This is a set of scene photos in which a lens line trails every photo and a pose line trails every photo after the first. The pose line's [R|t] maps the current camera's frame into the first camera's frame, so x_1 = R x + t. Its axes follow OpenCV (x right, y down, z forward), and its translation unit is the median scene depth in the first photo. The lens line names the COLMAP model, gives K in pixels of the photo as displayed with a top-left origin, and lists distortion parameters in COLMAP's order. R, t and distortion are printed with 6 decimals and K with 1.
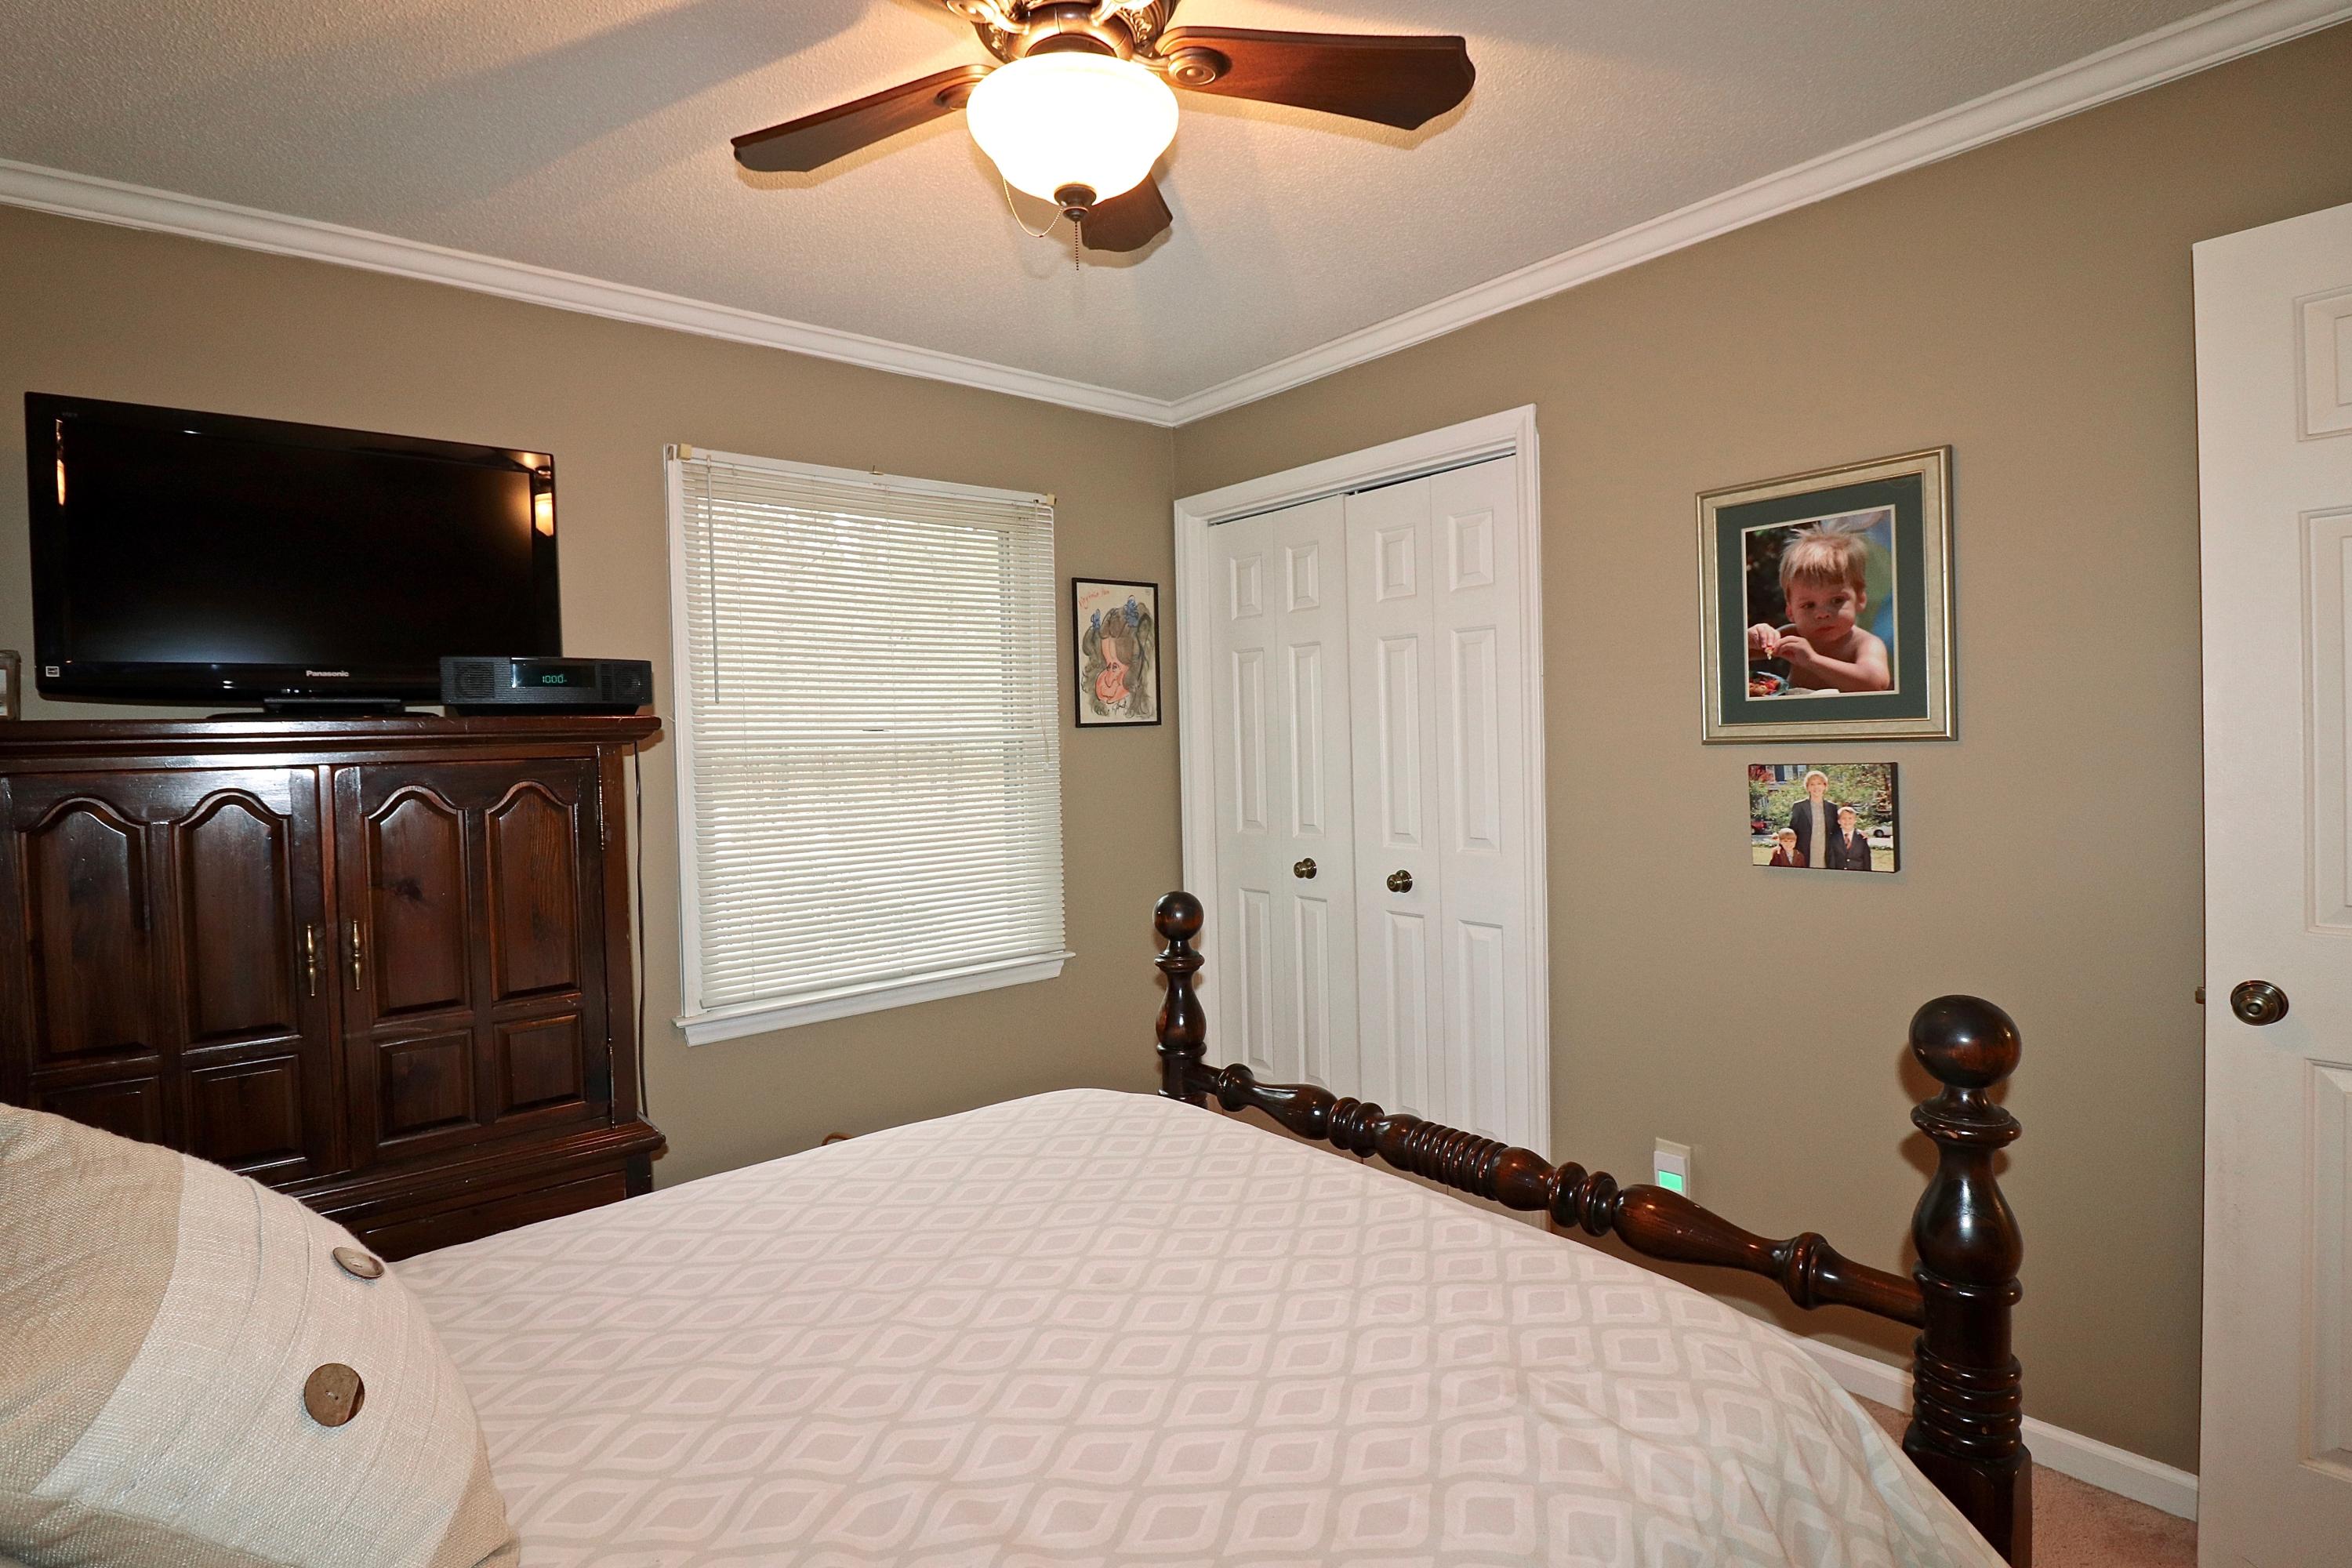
lens RADIAL K [[1111.1, 0, 1196.4], [0, 1111.1, 783.1], [0, 0, 1]] dist [-0.004476, -0.009716]
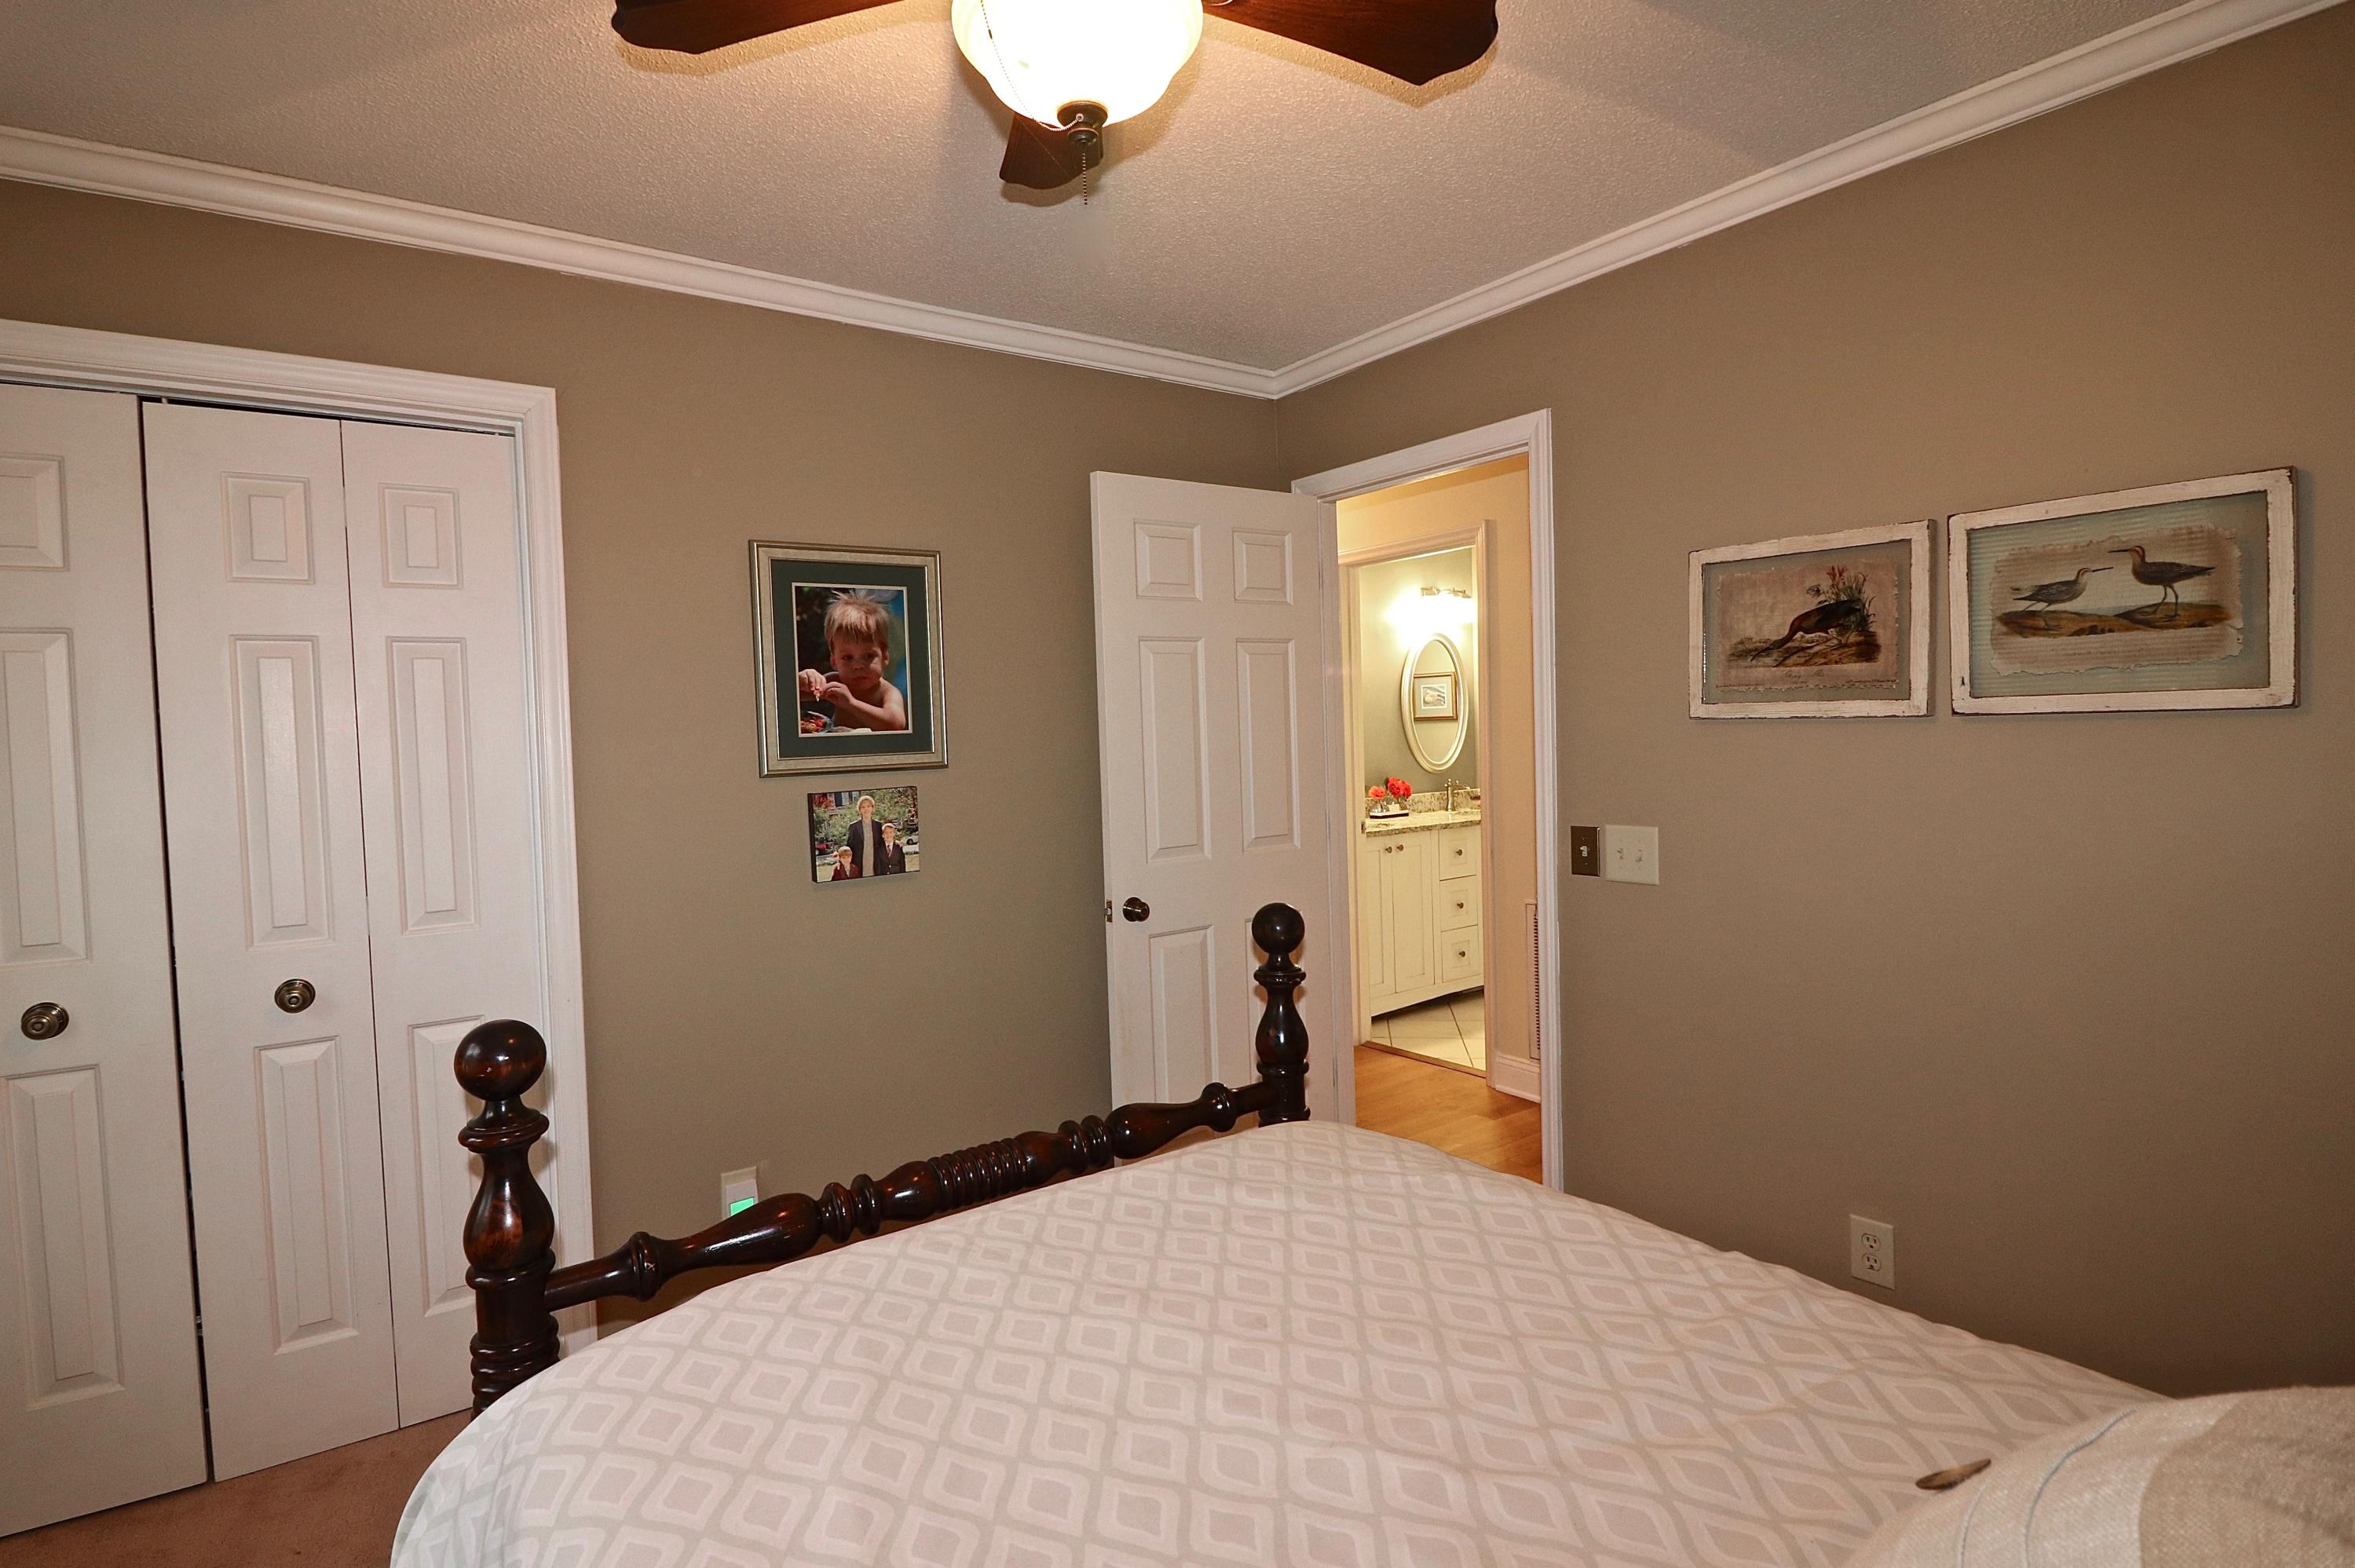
lens RADIAL K [[1112.5, 0, 1177.9], [0, 1112.5, 785.4], [0, 0, 1]] dist [-0.004476, -0.009716]
pose [[0.099089, -0.033053, 0.994529, -0.603646], [0.064806, 0.997541, 0.026696, -0.032321], [-0.992966, 0.061806, 0.100988, 0.536444]]
